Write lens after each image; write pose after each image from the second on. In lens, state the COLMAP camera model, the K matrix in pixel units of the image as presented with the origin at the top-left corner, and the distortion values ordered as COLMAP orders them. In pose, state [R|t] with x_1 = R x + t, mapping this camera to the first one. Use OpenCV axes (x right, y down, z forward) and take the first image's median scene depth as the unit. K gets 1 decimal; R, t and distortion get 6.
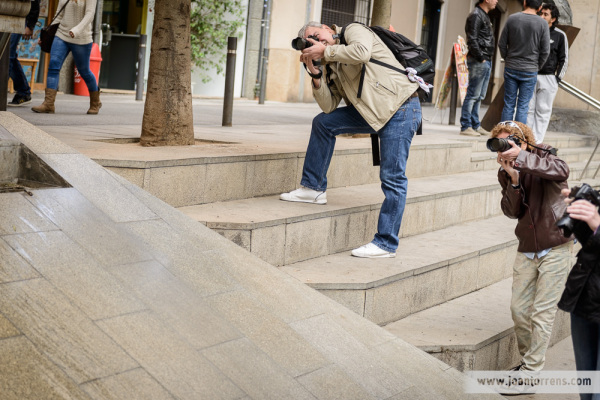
lens RADIAL K [[1067.4, 0, 300.0], [0, 1067.4, 200.0], [0, 0, 1]] dist [0.028641, 0.006402]
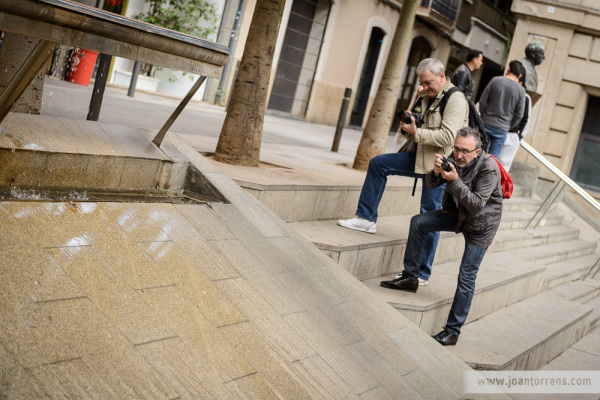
lens RADIAL K [[1121.0, 0, 300.0], [0, 1121.0, 200.0], [0, 0, 1]] dist [0.015499, -0.234278]
pose [[0.980773, 0.137008, 0.138969, -0.215057], [-0.137360, 0.990496, -0.007107, -0.012083], [-0.138622, -0.012118, 0.990271, -0.209873]]
